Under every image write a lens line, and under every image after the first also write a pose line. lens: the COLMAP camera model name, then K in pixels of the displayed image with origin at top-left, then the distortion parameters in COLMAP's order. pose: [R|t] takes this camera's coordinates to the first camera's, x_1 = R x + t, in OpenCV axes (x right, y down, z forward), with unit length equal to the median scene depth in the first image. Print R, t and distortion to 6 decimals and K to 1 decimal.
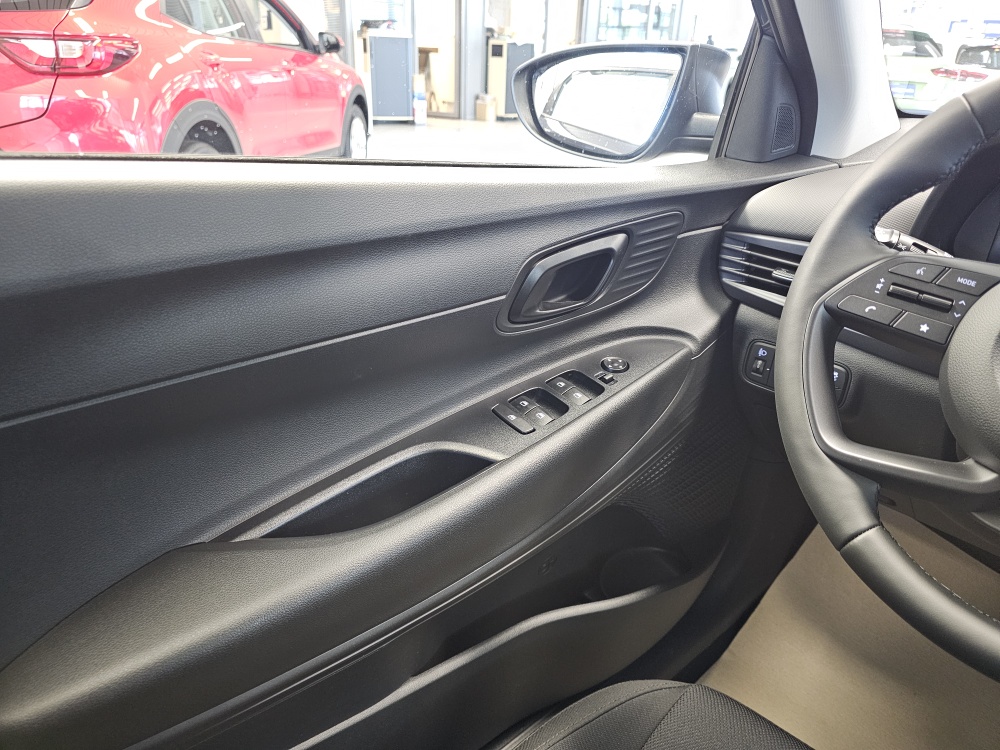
lens RADIAL K [[690.0, 0, 492.3], [0, 690.0, 366.4], [0, 0, 1]] dist [0.045527, -0.057972]
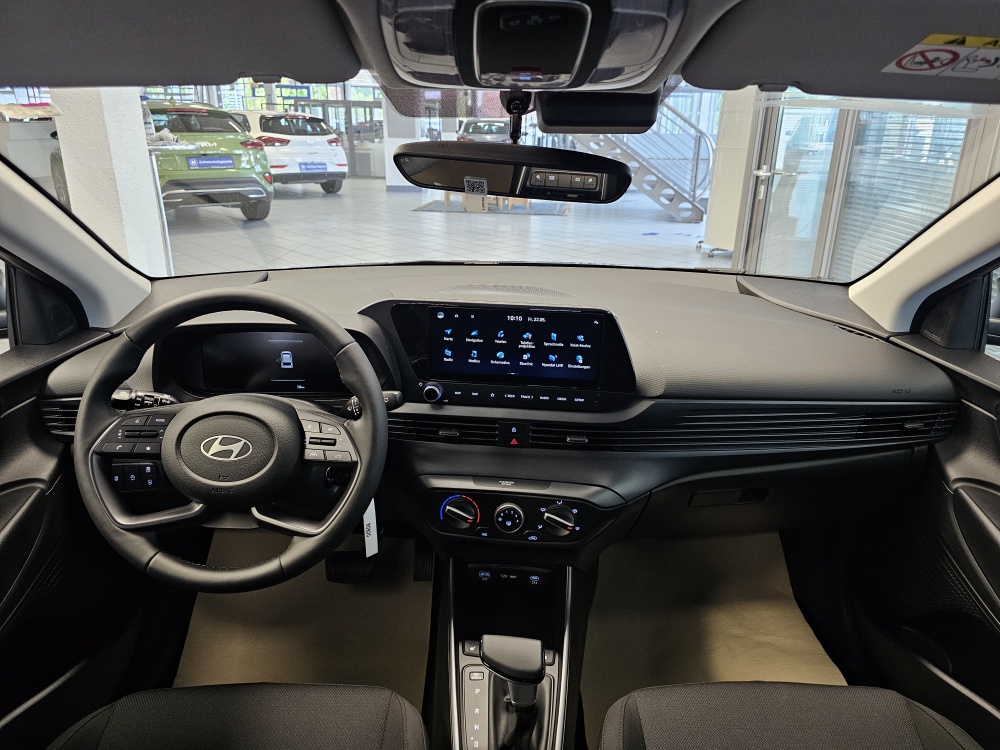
lens RADIAL K [[690.0, 0, 529.7], [0, 690.0, 355.4], [0, 0, 1]] dist [0.045527, -0.057972]
pose [[0.638763, -0.272119, 0.719676, -0.022710], [0.325662, 0.943071, 0.067541, -0.051793], [-0.697084, 0.191228, 0.691018, -0.708609]]
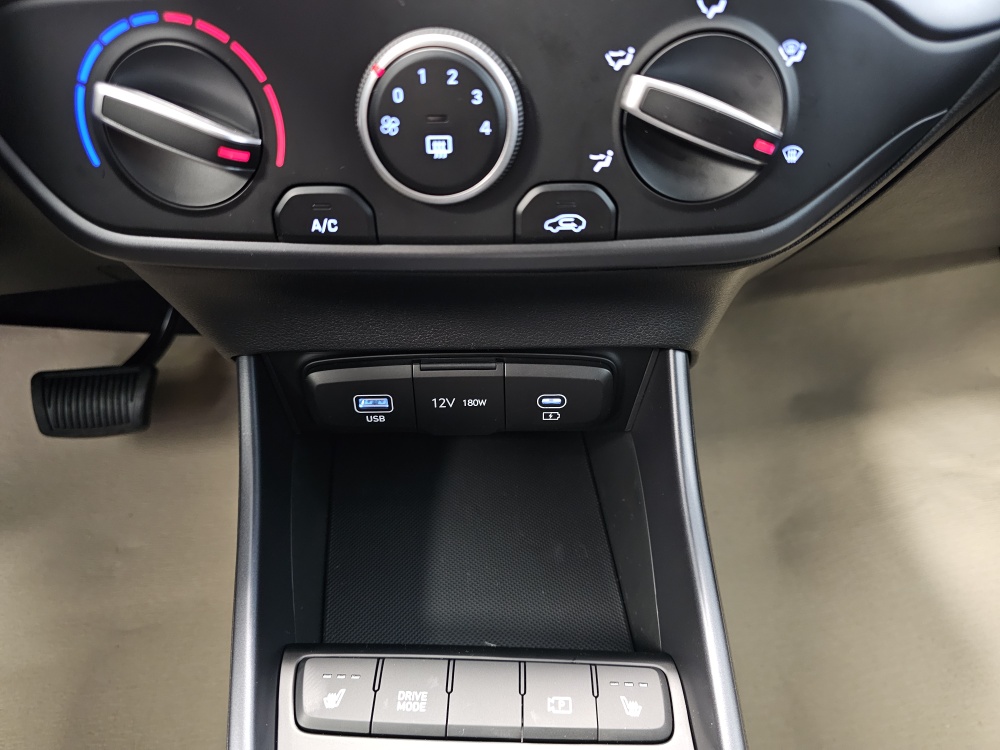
lens RADIAL K [[690.0, 0, 497.1], [0, 690.0, 372.4], [0, 0, 1]] dist [0.045527, -0.057972]
pose [[0.576524, -0.518571, 0.631430, 0.686856], [0.380857, 0.854255, 0.353831, 0.348163], [-0.722889, 0.036493, 0.690000, 0.182991]]
